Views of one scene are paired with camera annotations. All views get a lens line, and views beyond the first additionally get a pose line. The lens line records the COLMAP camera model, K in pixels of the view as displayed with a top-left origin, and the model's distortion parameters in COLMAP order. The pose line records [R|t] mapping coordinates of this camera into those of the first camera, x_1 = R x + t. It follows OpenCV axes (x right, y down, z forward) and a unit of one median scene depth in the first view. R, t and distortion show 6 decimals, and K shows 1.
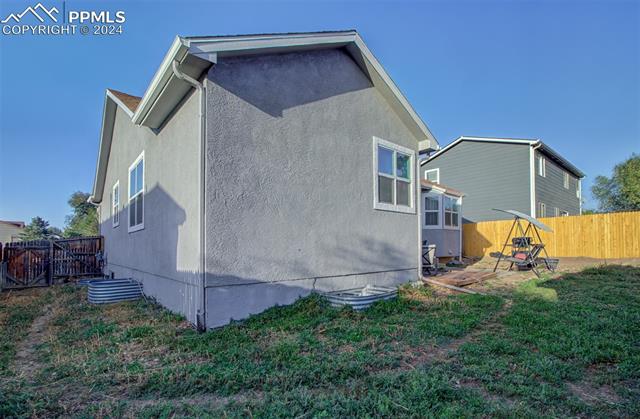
lens RADIAL K [[297.4, 0, 320.6], [0, 297.4, 211.4], [0, 0, 1]] dist [-0.009048, 0.001925]
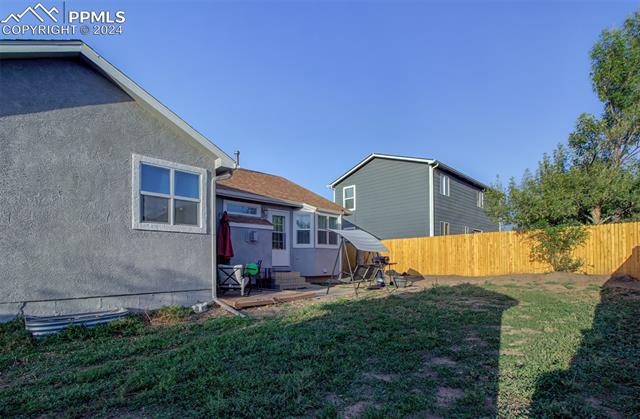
lens RADIAL K [[297.4, 0, 396.7], [0, 297.4, 233.2], [0, 0, 1]] dist [-0.009048, 0.001925]
pose [[0.997524, 0.006770, 0.069996, 0.867031], [-0.008784, 0.999555, 0.028500, -0.027141], [-0.069772, -0.029044, 0.997140, -0.015032]]
